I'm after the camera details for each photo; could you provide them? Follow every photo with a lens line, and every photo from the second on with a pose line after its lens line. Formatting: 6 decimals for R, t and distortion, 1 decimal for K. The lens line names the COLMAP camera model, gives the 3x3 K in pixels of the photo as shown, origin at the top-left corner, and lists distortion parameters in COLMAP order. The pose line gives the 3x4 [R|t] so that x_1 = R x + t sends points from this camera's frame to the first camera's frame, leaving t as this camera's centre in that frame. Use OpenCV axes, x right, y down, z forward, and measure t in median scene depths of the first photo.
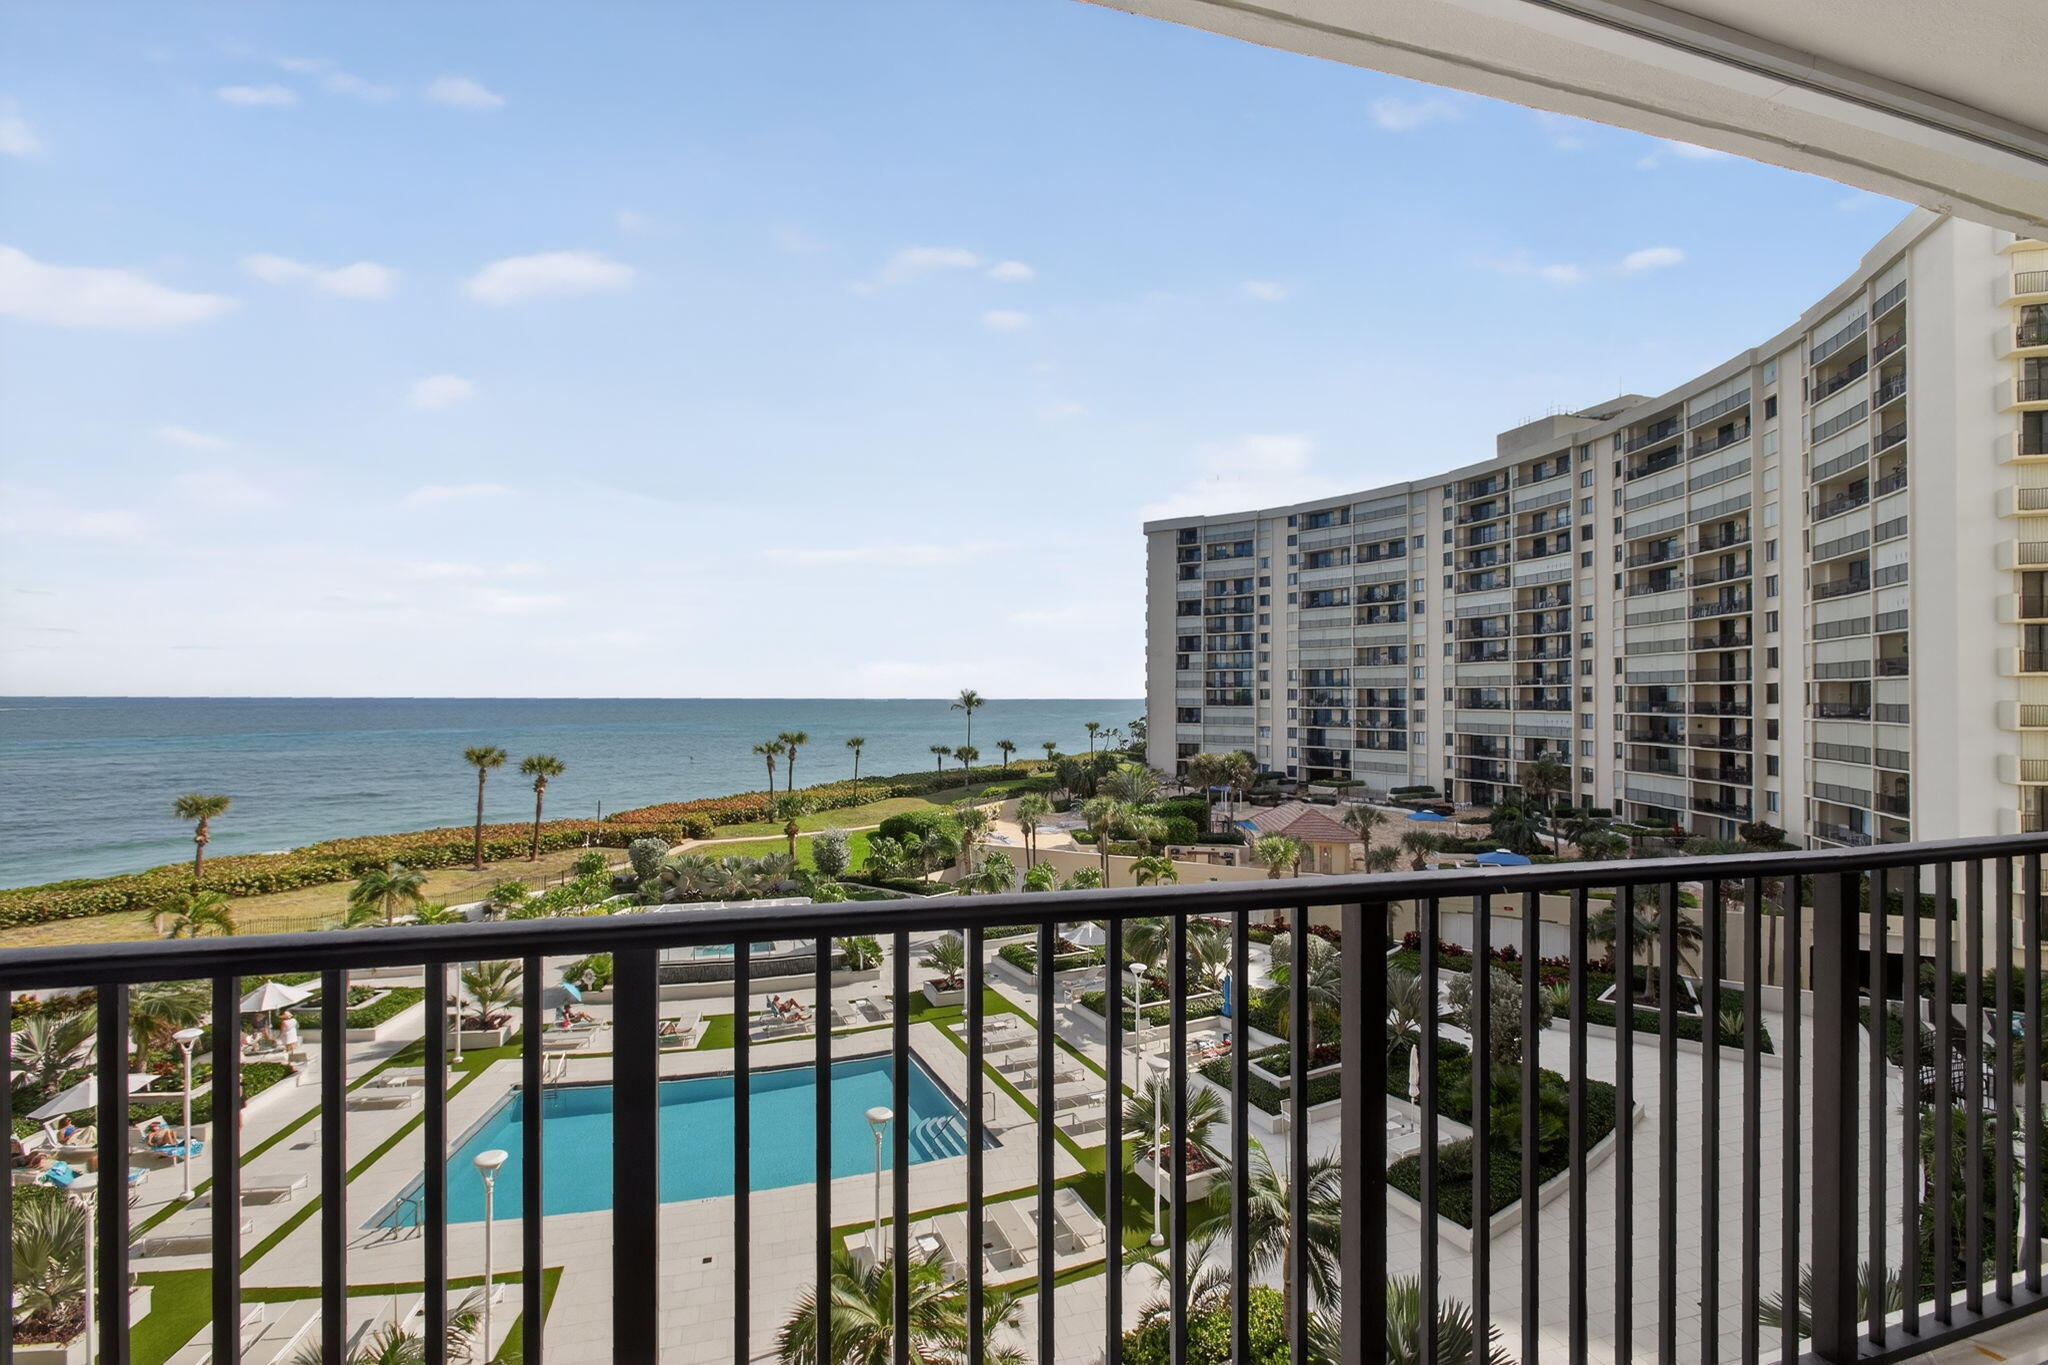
lens RADIAL K [[969.8, 0, 1016.5], [0, 969.8, 692.6], [0, 0, 1]] dist [0.000761, -0.000374]
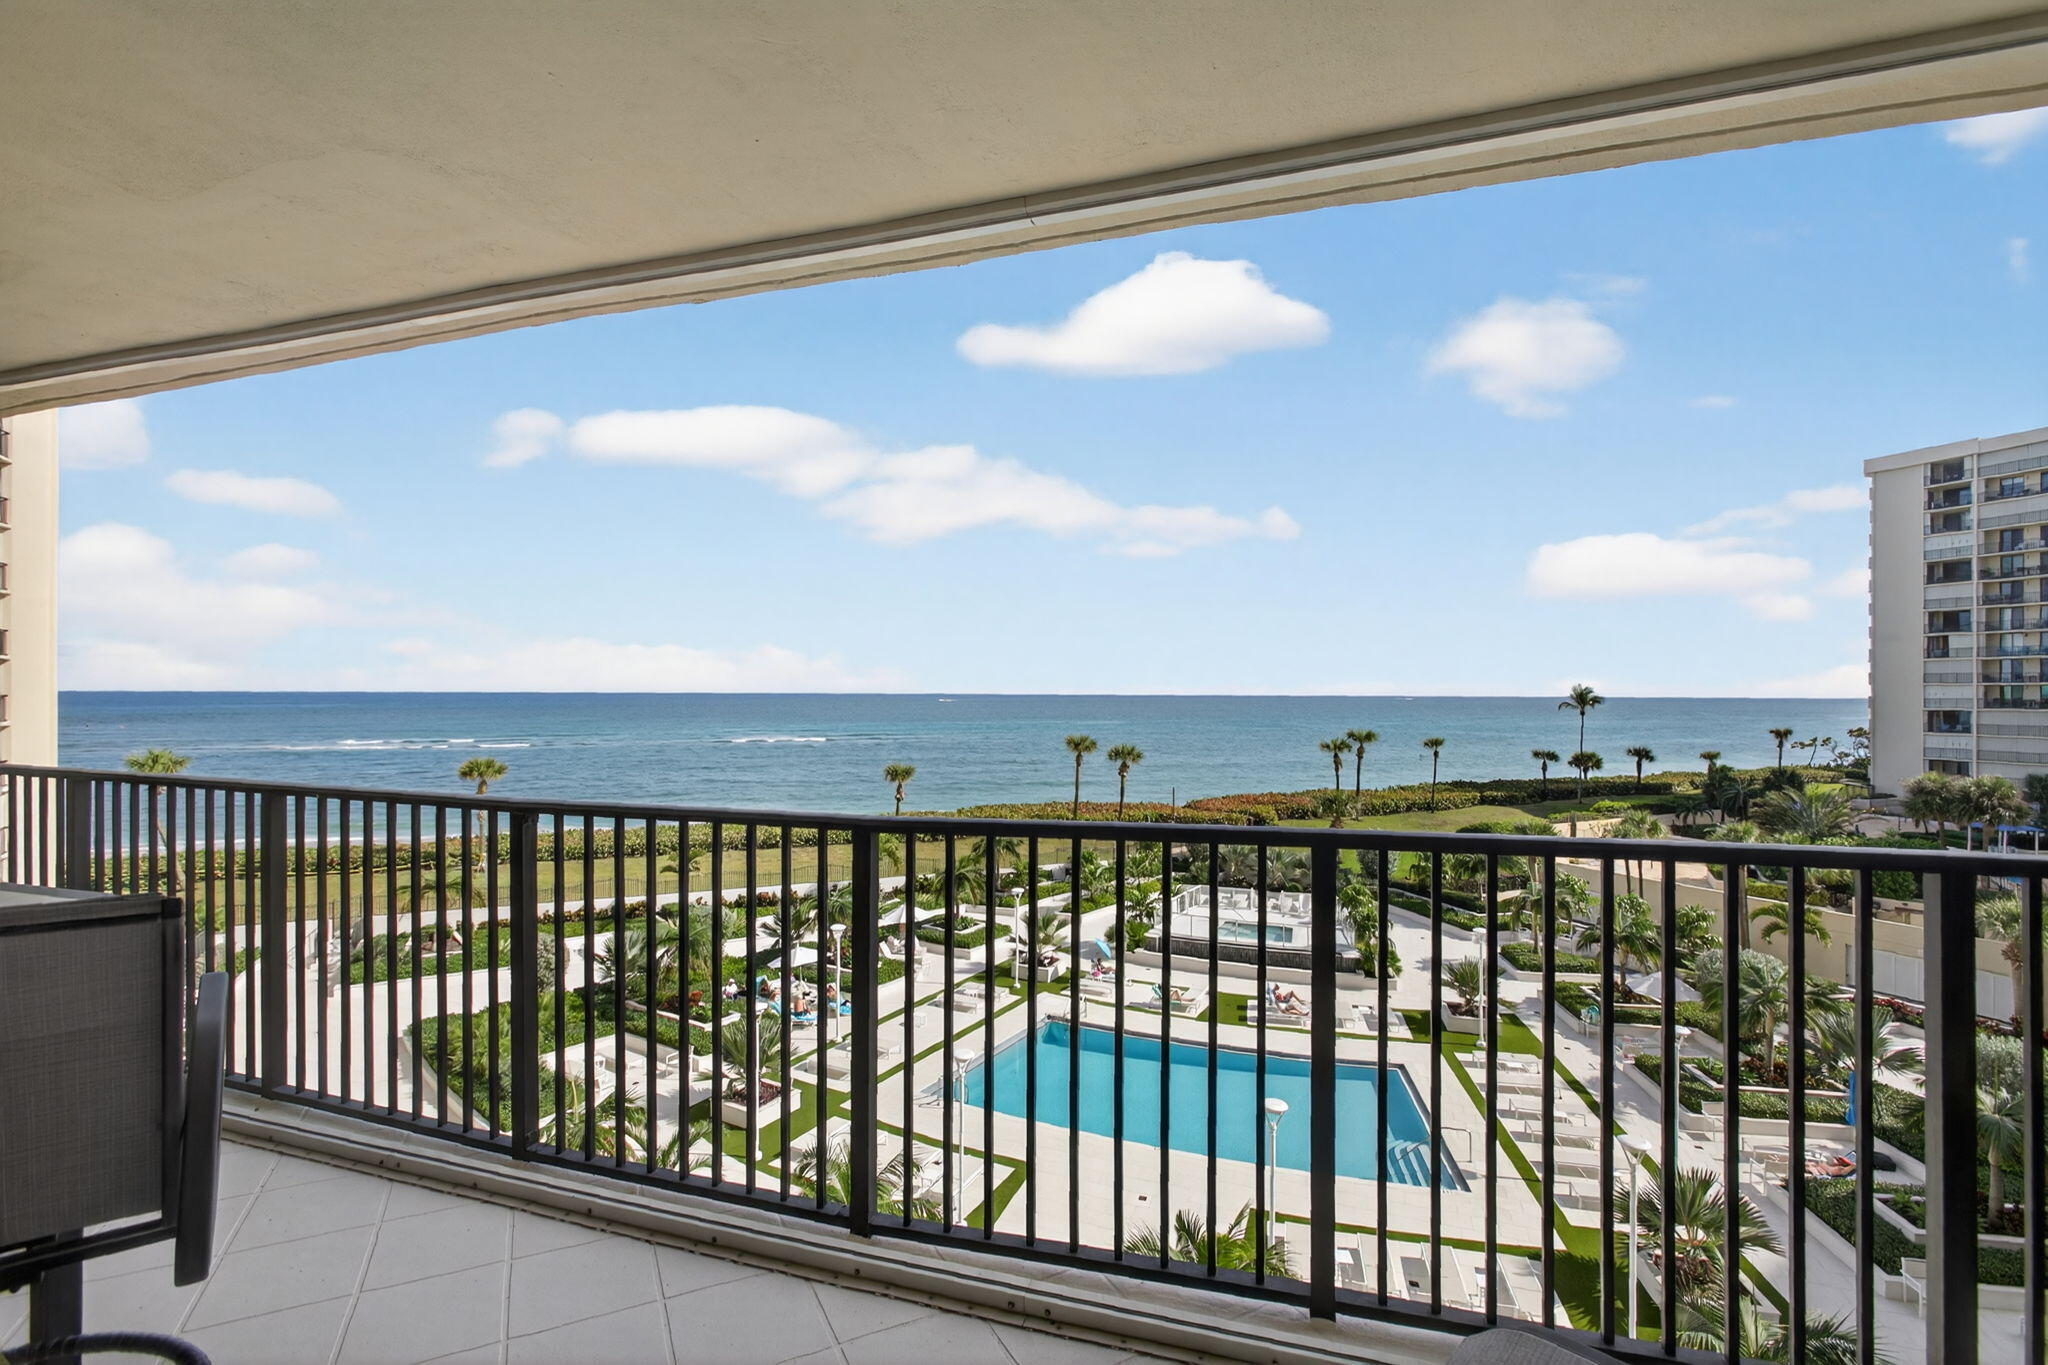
lens RADIAL K [[966.7, 0, 1023.9], [0, 966.7, 708.5], [0, 0, 1]] dist [0.001424, 0.000223]
pose [[0.785412, 0.011400, -0.618869, 0.108443], [0.001277, 0.999798, 0.020037, -0.001790], [0.618973, -0.016528, 0.785239, 0.018887]]
